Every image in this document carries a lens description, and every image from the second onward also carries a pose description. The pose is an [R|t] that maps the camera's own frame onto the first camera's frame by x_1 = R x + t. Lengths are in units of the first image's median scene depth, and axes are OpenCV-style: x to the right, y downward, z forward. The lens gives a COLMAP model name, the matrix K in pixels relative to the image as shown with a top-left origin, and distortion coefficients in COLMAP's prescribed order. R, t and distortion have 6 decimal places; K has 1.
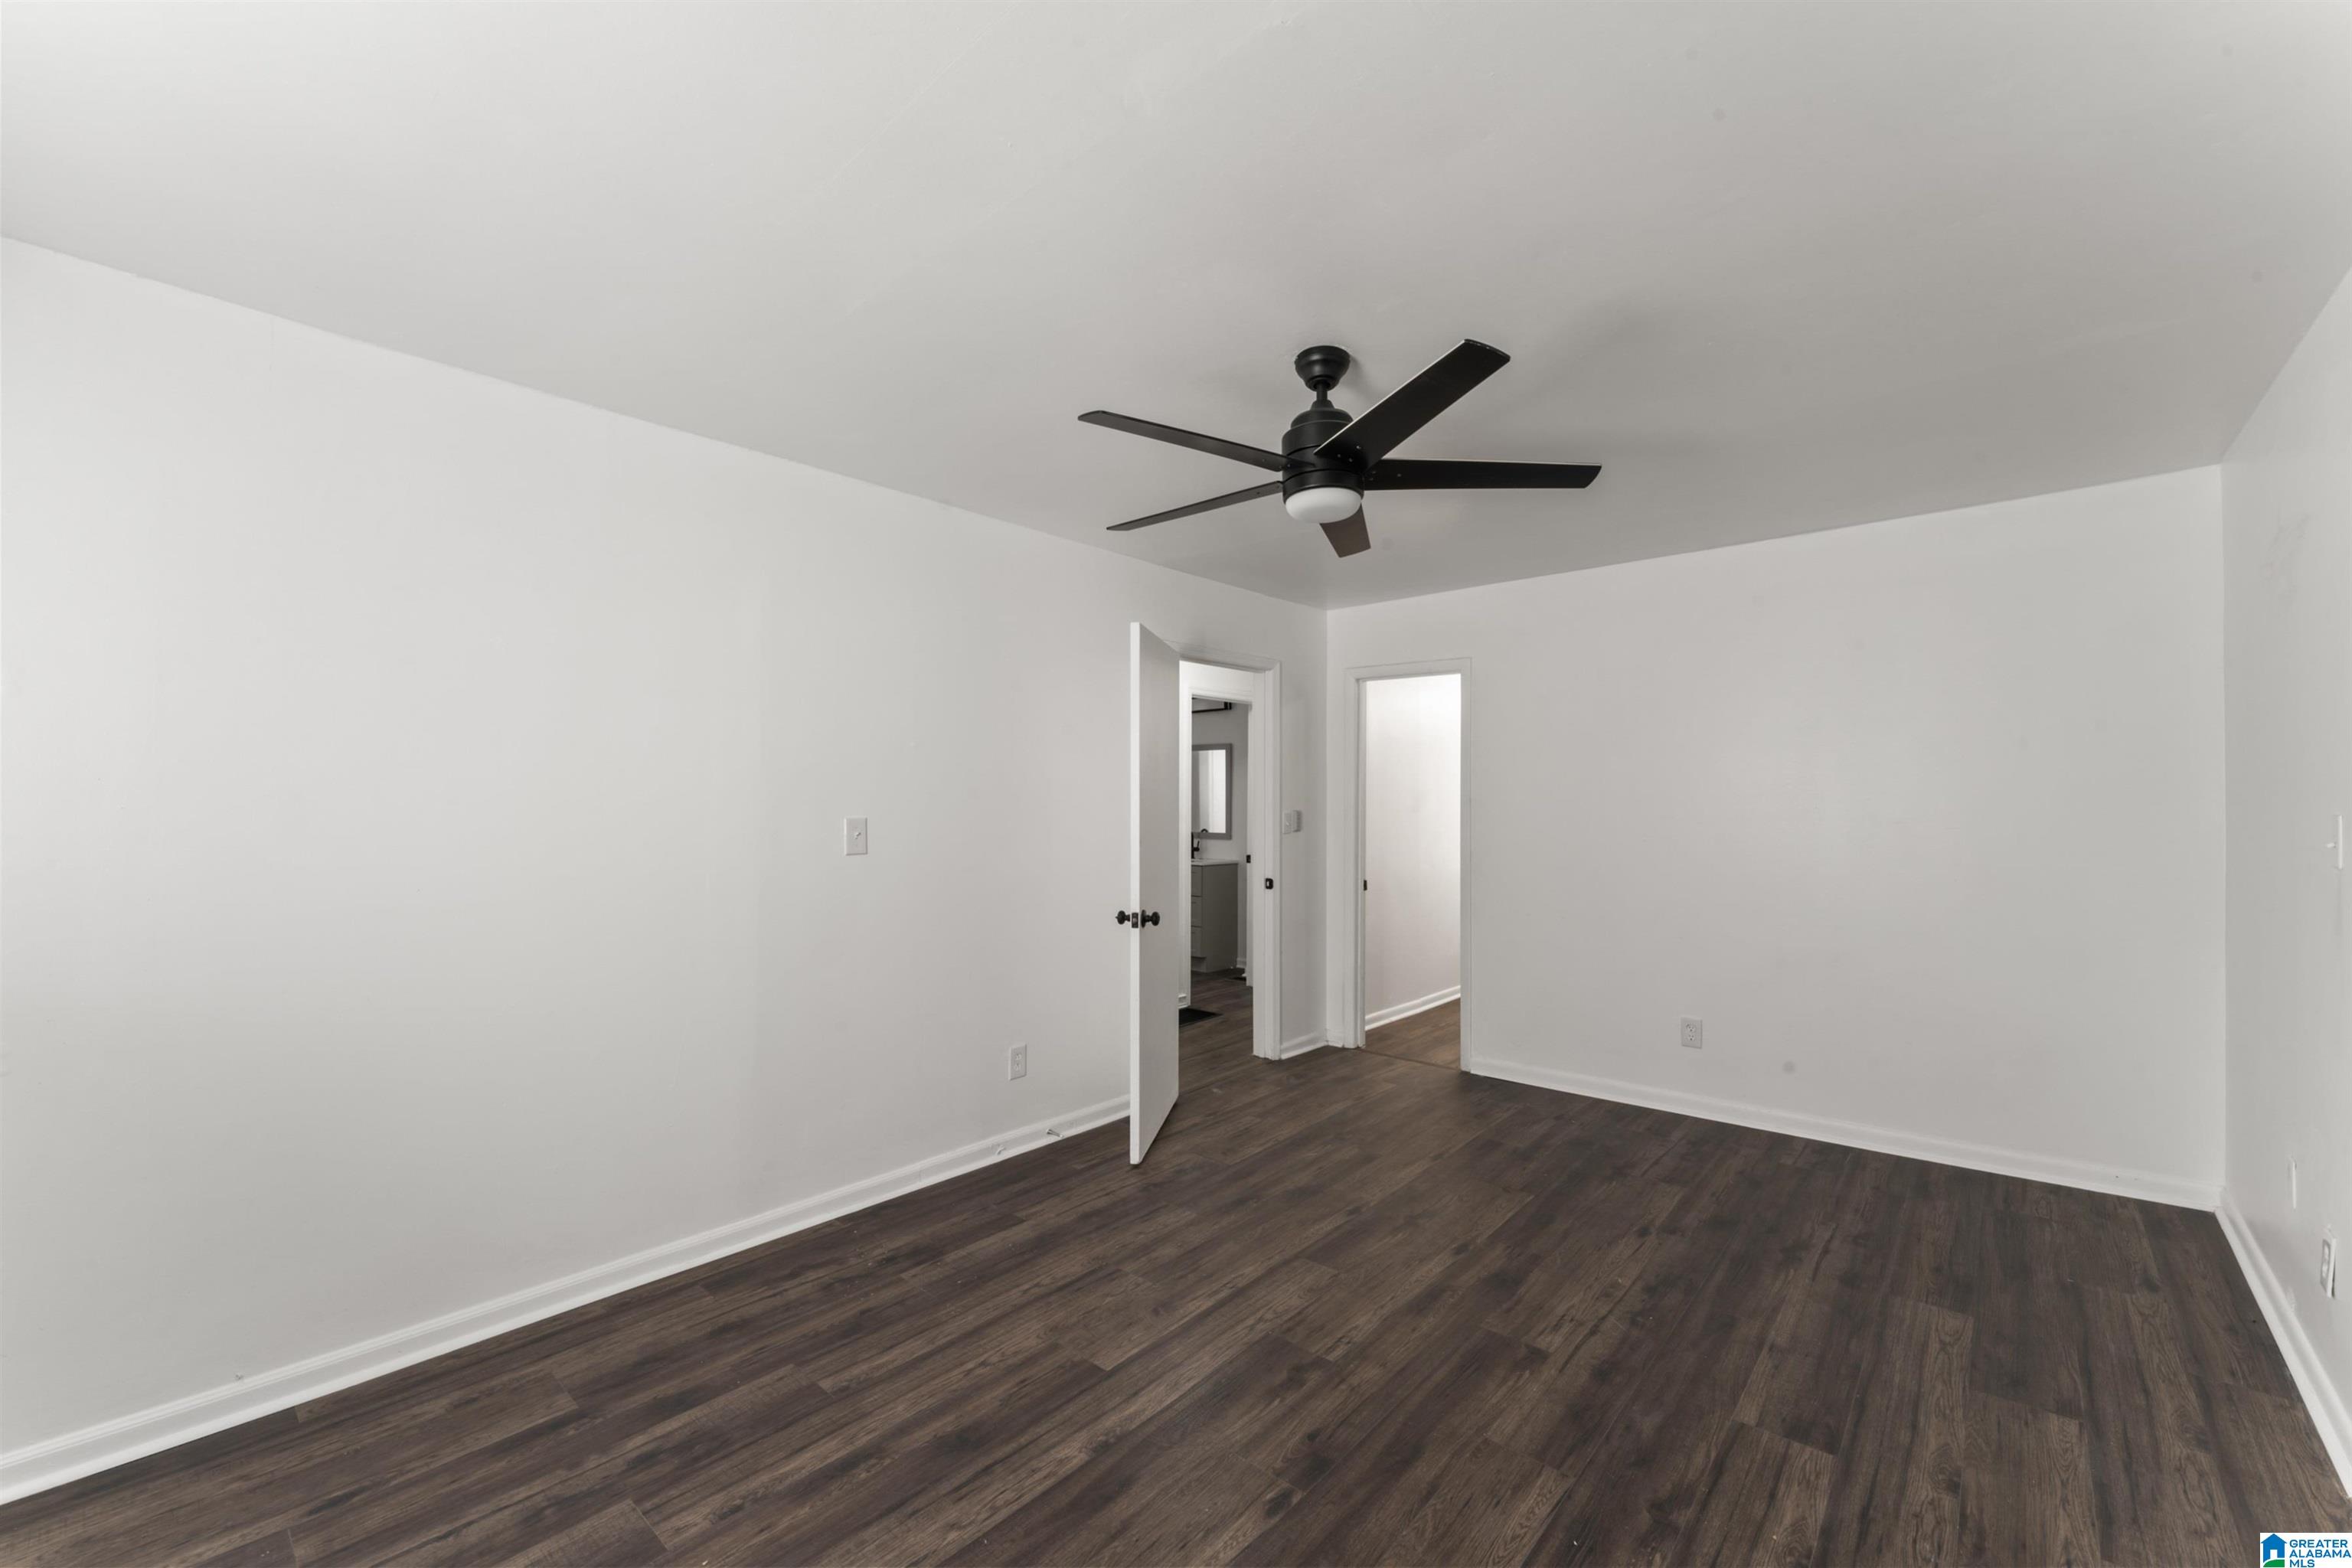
lens RADIAL K [[957.7, 0, 1180.5], [0, 957.7, 784.1], [0, 0, 1]] dist [0.000090, 0.000066]
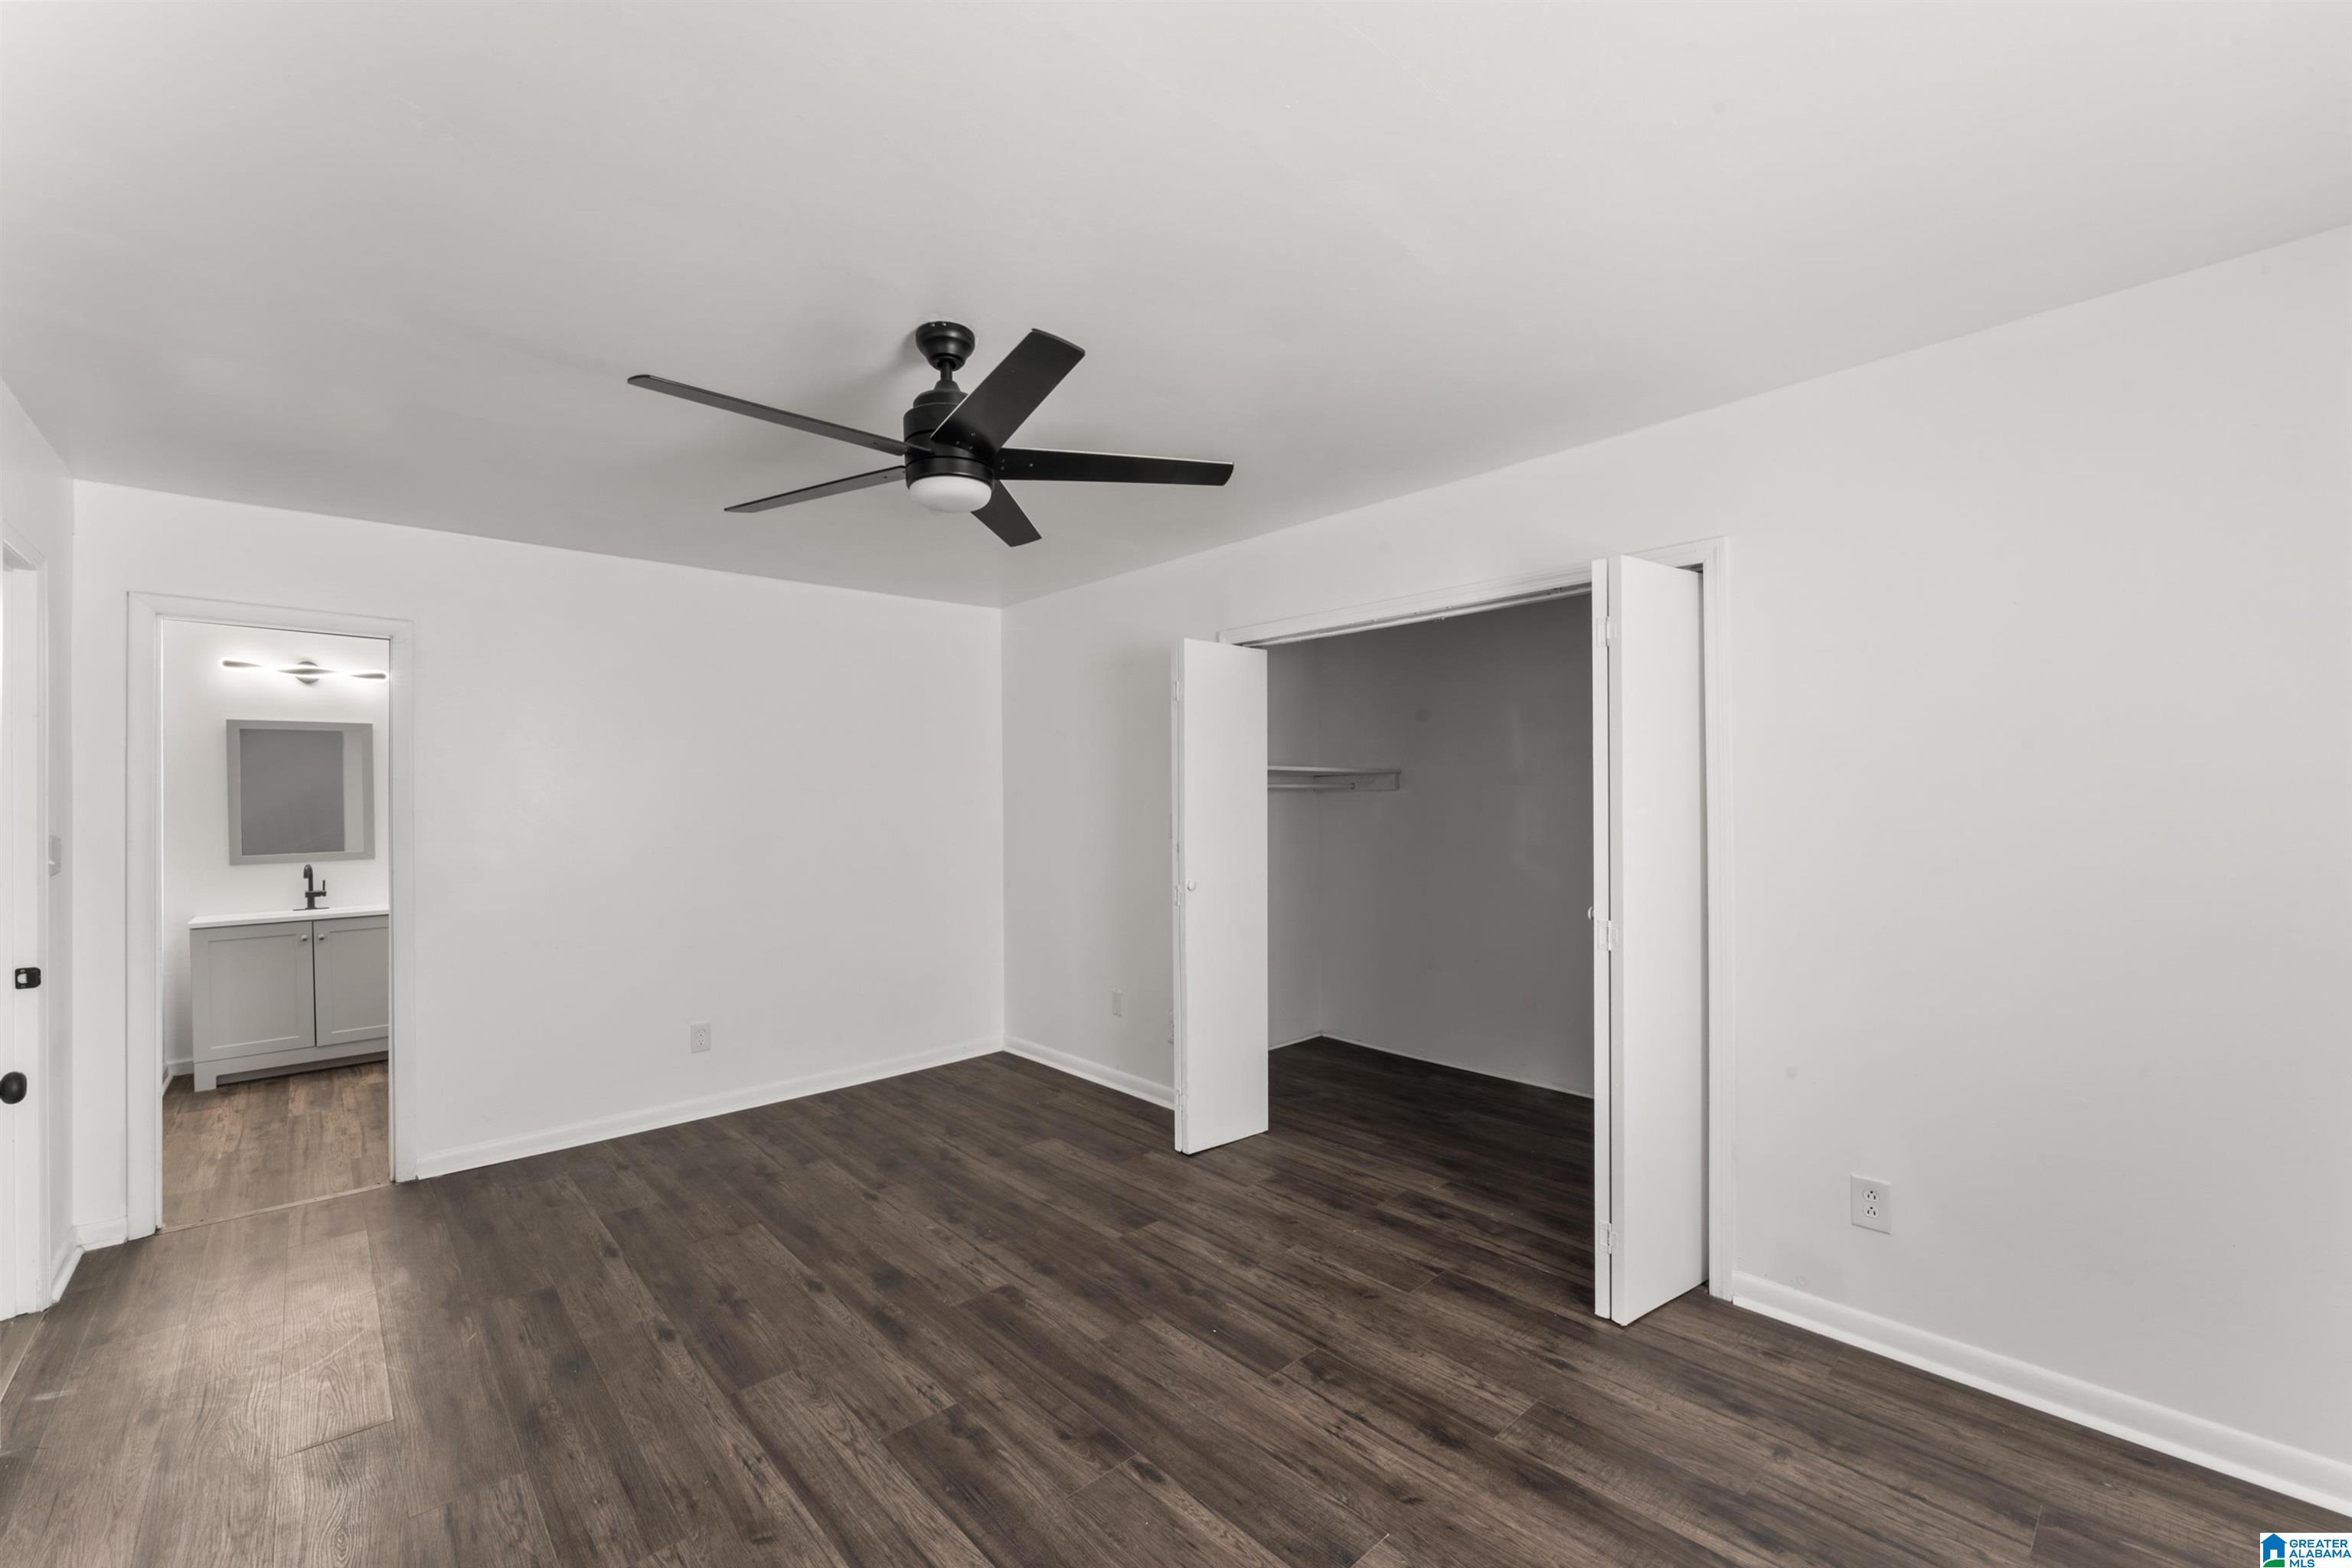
lens RADIAL K [[957.7, 0, 1174.5], [0, 957.7, 799.9], [0, 0, 1]] dist [0.000090, 0.000066]
pose [[0.112538, 0.001212, 0.993647, -0.622515], [-0.007012, 0.999975, -0.000426, 0.004313], [-0.993623, -0.006919, 0.112544, 0.560875]]
